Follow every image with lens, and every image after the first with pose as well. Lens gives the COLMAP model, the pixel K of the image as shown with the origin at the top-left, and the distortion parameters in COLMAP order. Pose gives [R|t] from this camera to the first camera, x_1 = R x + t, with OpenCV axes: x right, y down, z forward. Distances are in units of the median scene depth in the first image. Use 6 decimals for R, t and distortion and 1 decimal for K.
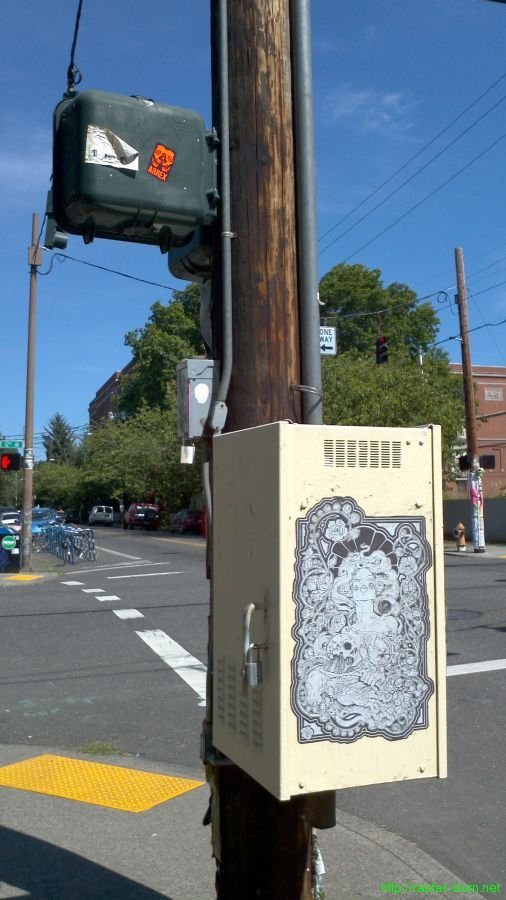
lens RADIAL K [[819.0, 0, 251.4], [0, 819.0, 462.0], [0, 0, 1]] dist [0.010824, -0.085985]
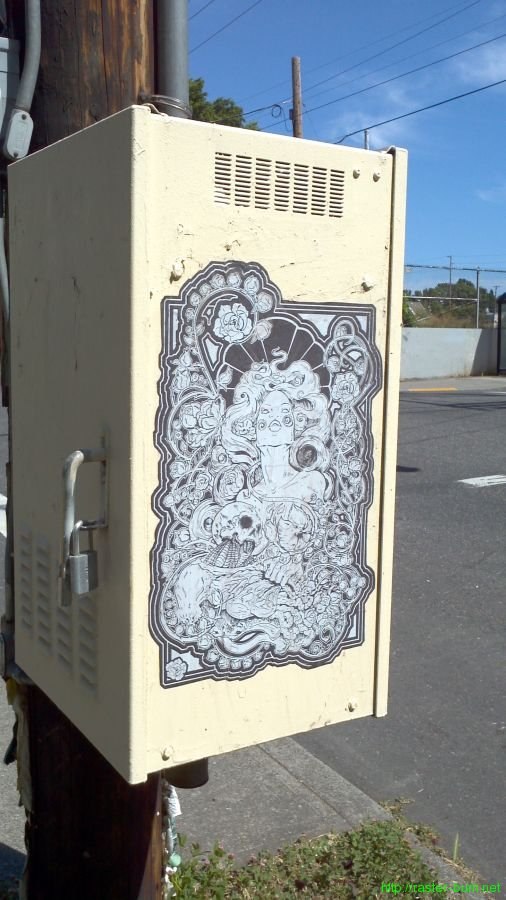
lens RADIAL K [[819.0, 0, 251.4], [0, 819.0, 462.0], [0, 0, 1]] dist [0.010824, -0.085985]
pose [[0.976088, -0.004761, 0.217324, -0.005799], [-0.040015, 0.978739, 0.201167, 0.063297], [-0.213661, -0.205053, 0.955145, 0.441310]]
